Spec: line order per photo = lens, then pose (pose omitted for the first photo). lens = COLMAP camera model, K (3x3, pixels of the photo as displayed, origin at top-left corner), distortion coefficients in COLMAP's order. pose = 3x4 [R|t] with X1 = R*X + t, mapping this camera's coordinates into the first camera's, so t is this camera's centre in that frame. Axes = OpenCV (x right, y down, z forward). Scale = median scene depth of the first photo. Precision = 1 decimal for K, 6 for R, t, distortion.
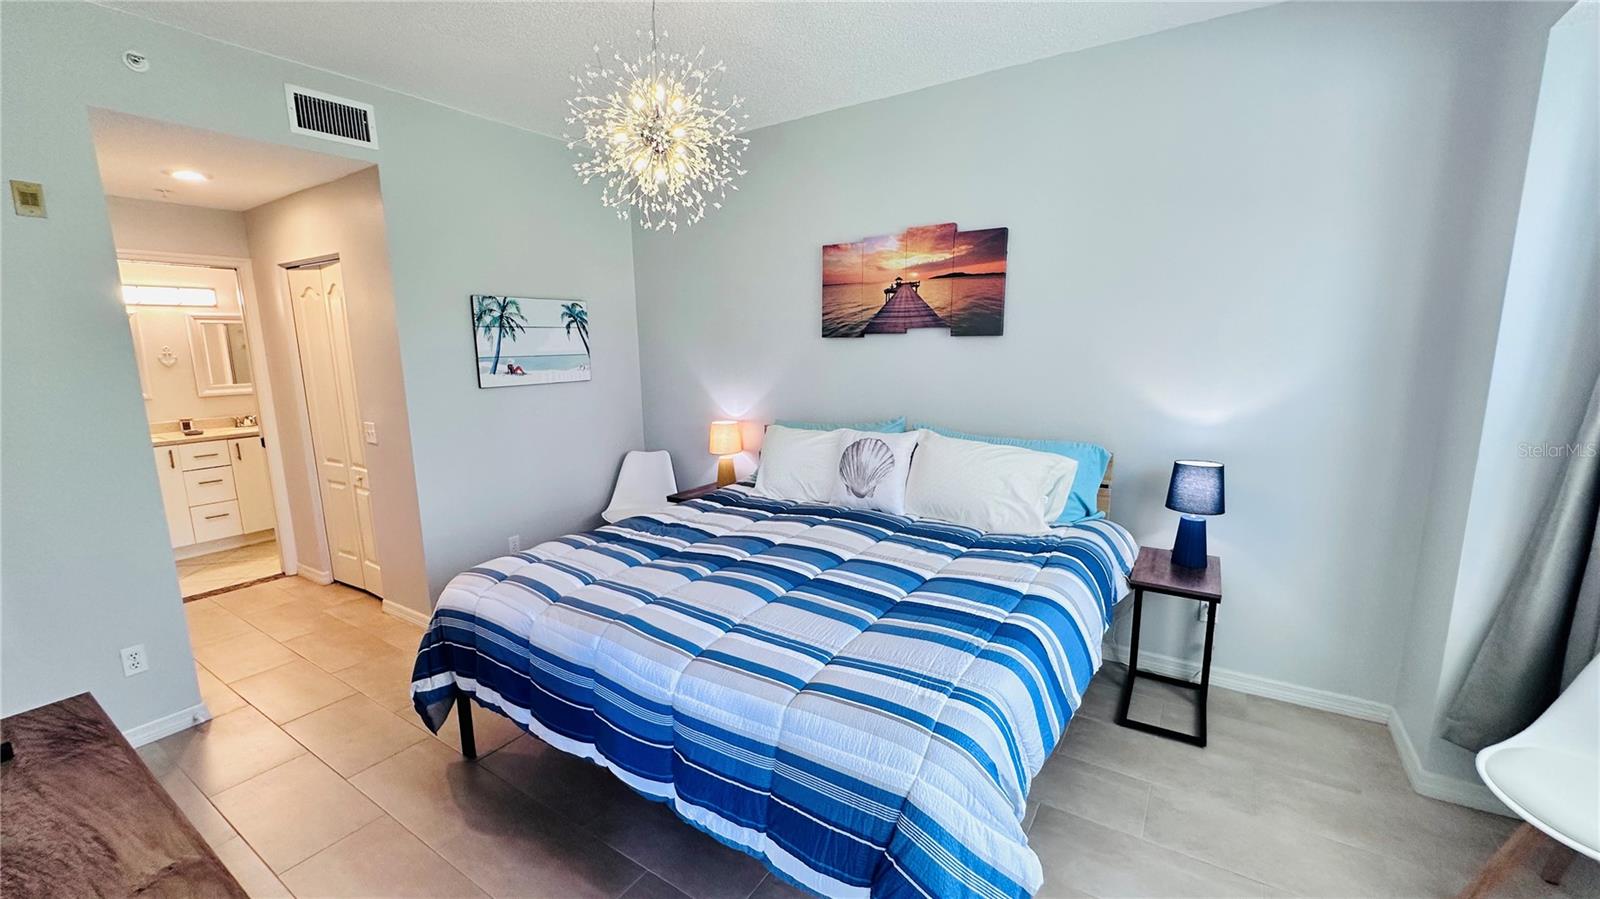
lens RADIAL K [[643.8, 0, 785.7], [0, 643.8, 448.5], [0, 0, 1]] dist [-0.001588, -0.000356]
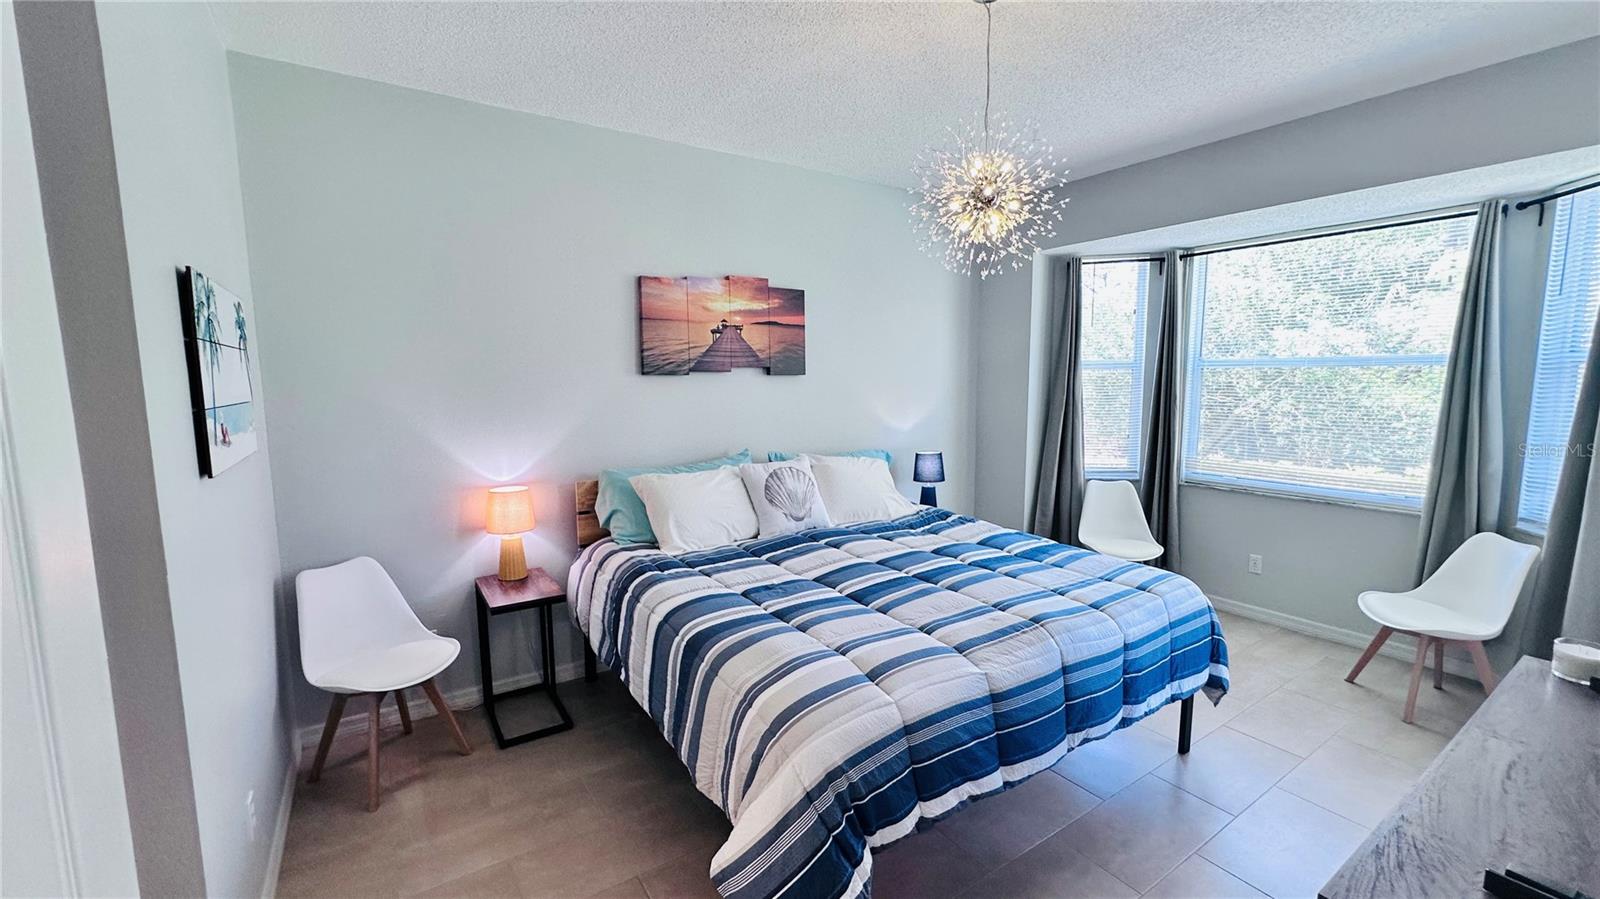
lens RADIAL K [[643.8, 0, 805.8], [0, 643.8, 455.6], [0, 0, 1]] dist [-0.001588, -0.000356]
pose [[0.377656, -0.103618, 0.920130, -0.799825], [0.152968, 0.987047, 0.048370, -0.077124], [-0.913223, 0.122484, 0.388615, 0.507393]]
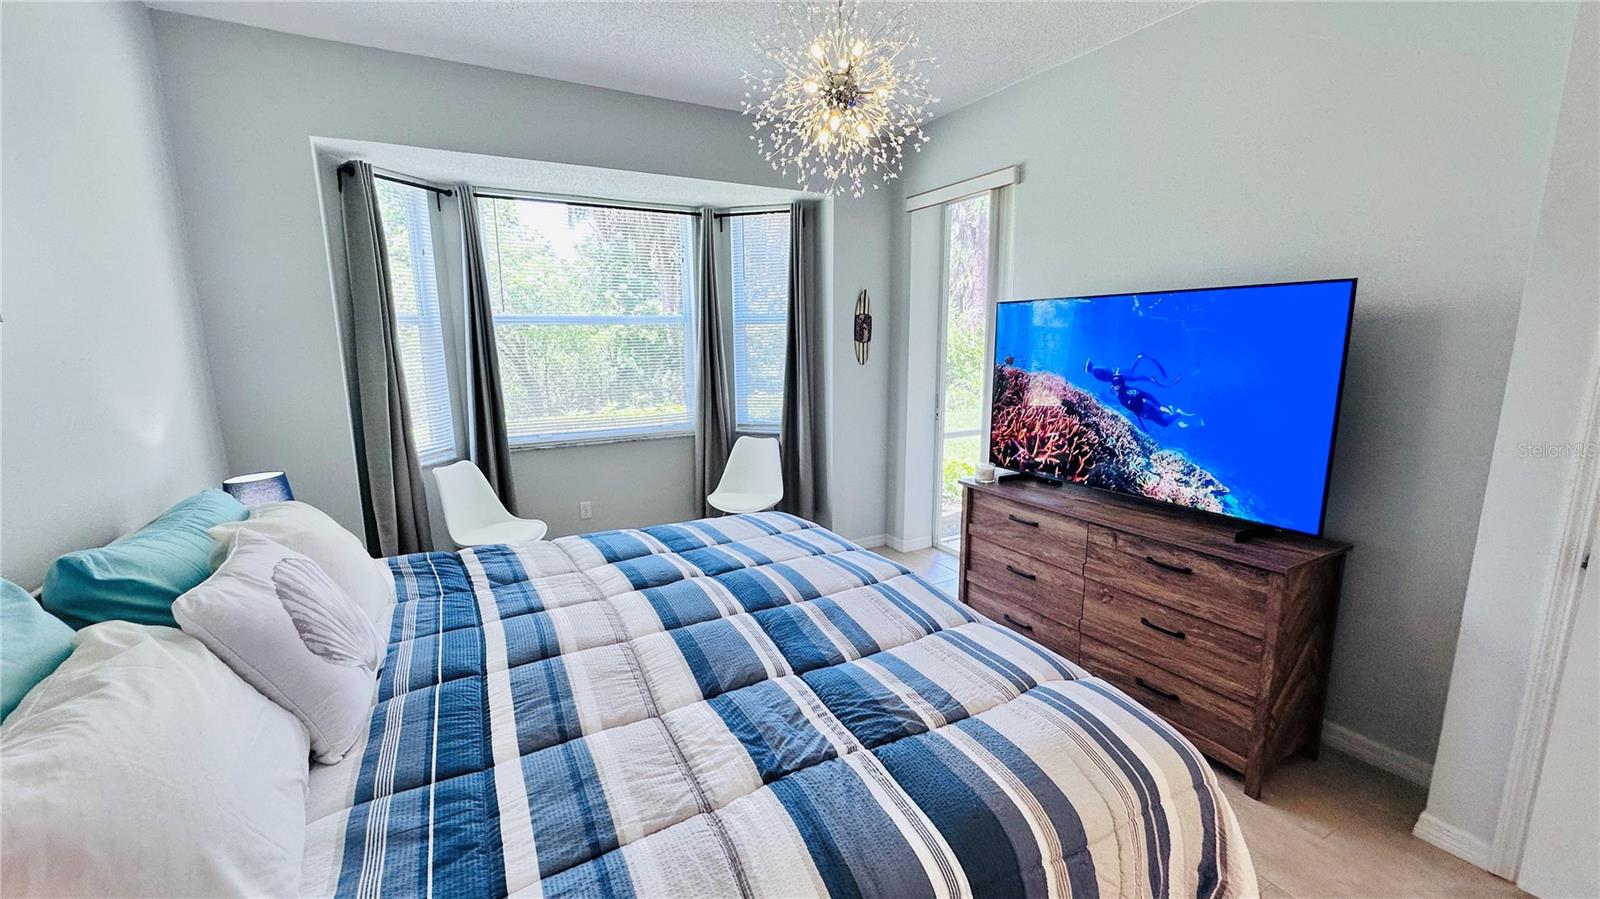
lens RADIAL K [[643.8, 0, 813.1], [0, 643.8, 447.6], [0, 0, 1]] dist [-0.001588, -0.000356]
pose [[-0.890821, -0.065360, 0.449630, -0.346467], [0.091314, 0.943653, 0.318088, -0.185146], [-0.445085, 0.324417, -0.834658, 1.107501]]
